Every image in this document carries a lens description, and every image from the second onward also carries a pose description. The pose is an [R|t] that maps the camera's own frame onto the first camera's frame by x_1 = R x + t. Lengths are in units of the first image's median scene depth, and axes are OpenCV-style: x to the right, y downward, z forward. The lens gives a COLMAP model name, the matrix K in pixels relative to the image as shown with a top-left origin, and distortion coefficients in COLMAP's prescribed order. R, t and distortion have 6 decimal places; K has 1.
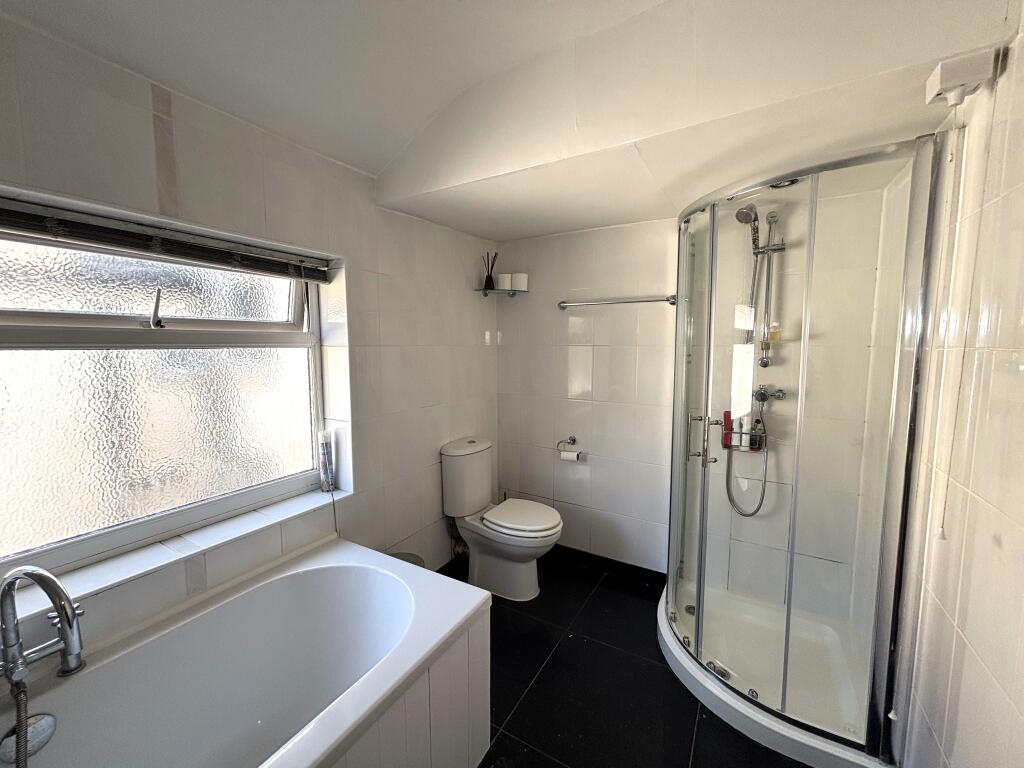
lens RADIAL K [[412.7, 0, 515.2], [0, 412.7, 384.7], [0, 0, 1]] dist [0.002181, 0.000833]
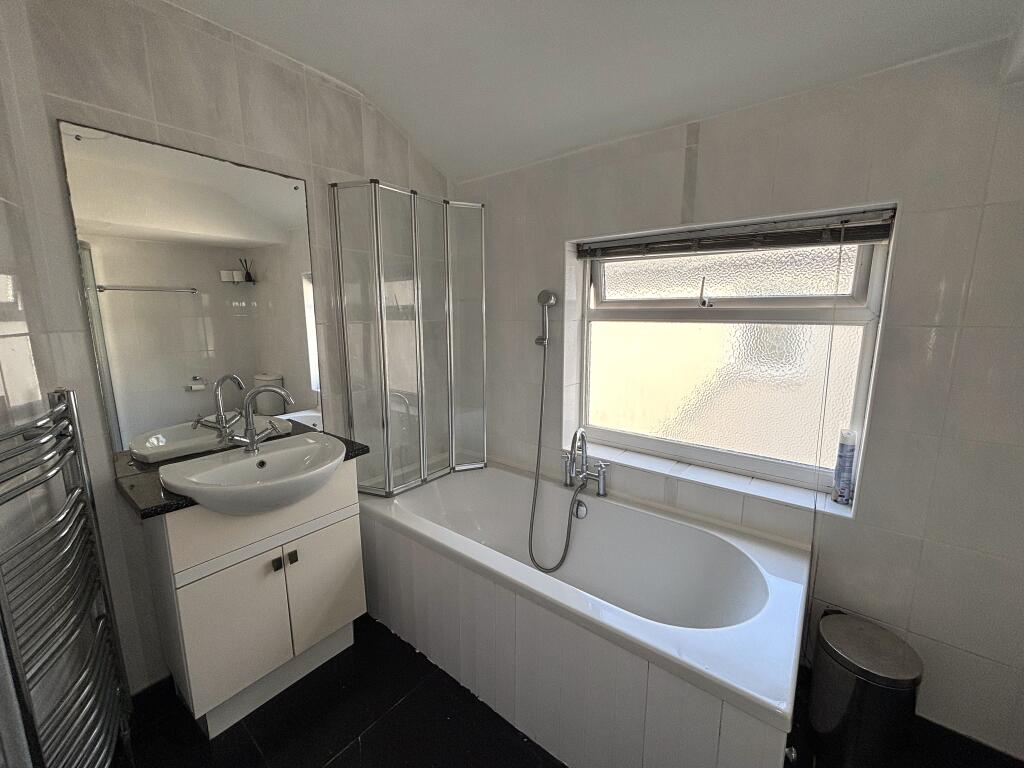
lens RADIAL K [[412.7, 0, 515.3], [0, 412.7, 381.6], [0, 0, 1]] dist [0.002181, 0.000833]
pose [[-0.141087, 0.152963, -0.978109, 0.482507], [-0.109250, 0.979551, 0.168948, -0.053307], [0.983951, 0.130695, -0.121491, 0.525698]]
